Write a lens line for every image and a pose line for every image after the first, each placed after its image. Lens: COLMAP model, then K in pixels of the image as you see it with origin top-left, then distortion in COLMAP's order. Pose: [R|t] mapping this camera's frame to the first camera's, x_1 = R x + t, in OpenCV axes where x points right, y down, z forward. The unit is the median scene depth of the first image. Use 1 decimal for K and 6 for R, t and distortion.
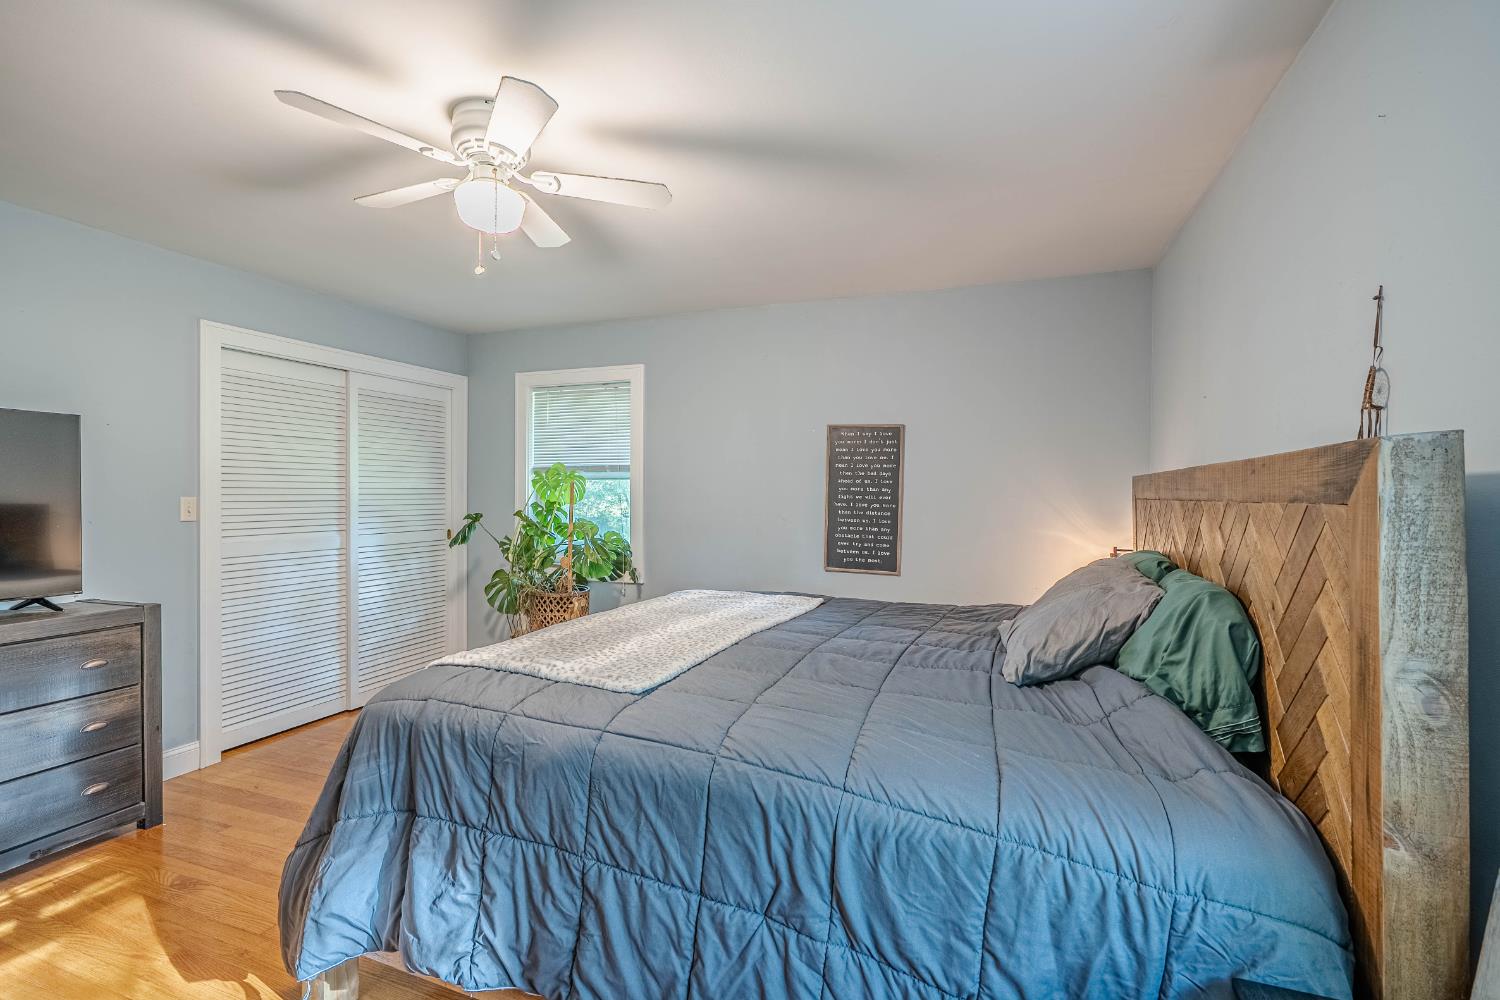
lens RADIAL K [[671.4, 0, 753.9], [0, 671.4, 494.2], [0, 0, 1]] dist [-0.000181, 0.000306]
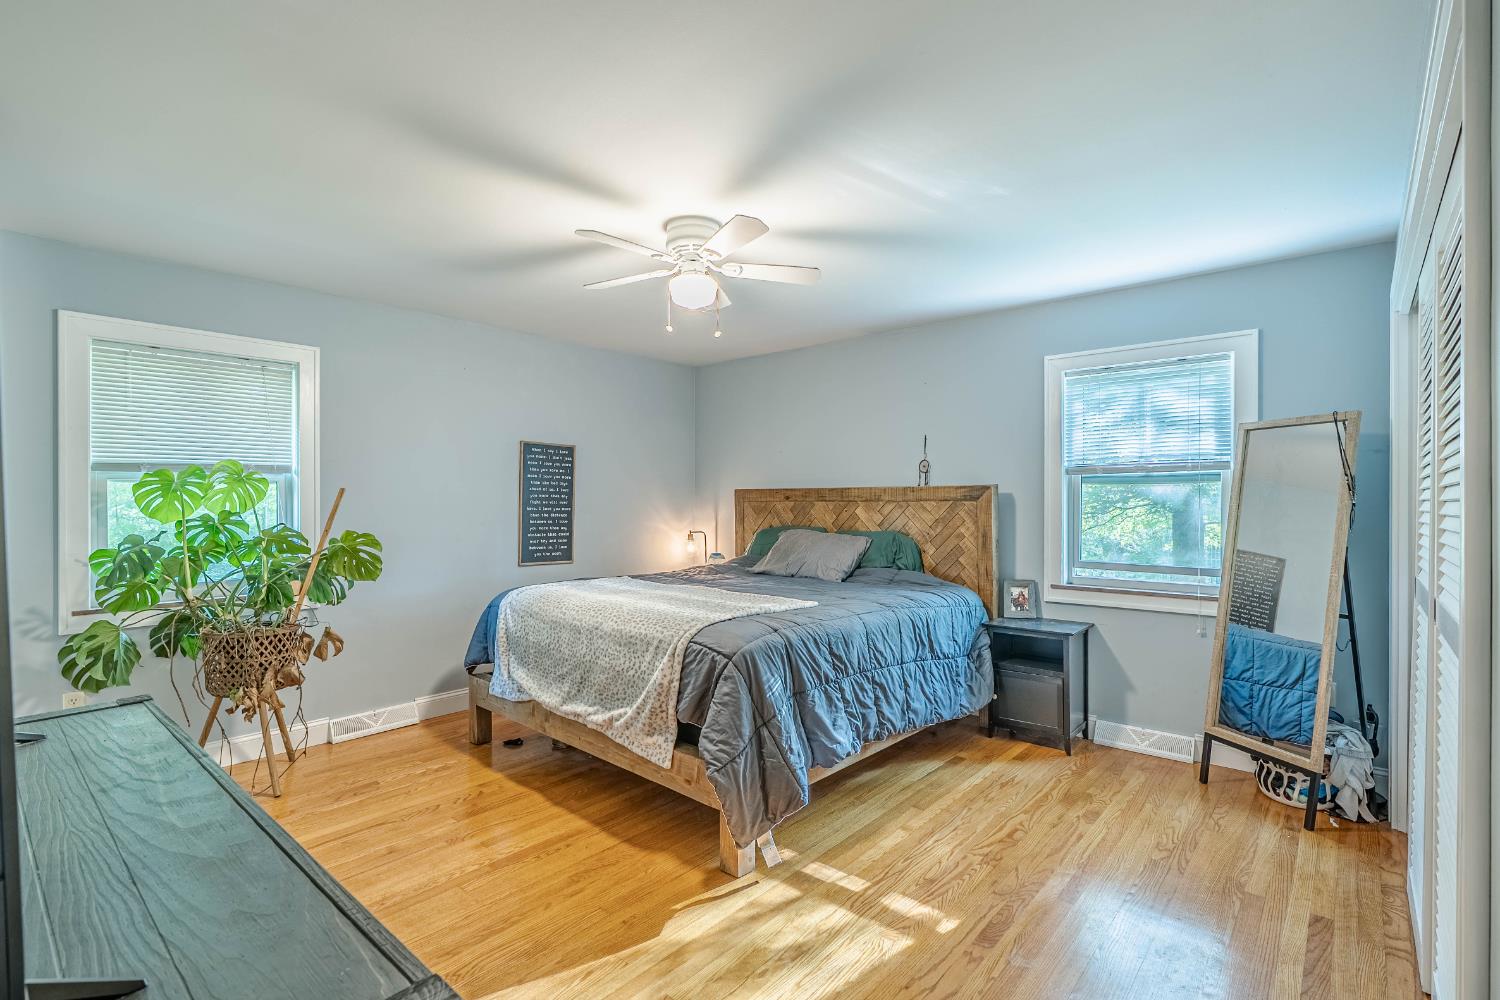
lens RADIAL K [[671.4, 0, 755.4], [0, 671.4, 499.3], [0, 0, 1]] dist [-0.000181, 0.000306]
pose [[0.362752, -0.004354, 0.931876, -0.843493], [0.005469, 0.999982, 0.002544, -0.002508], [-0.931870, 0.004173, 0.362769, 0.202896]]
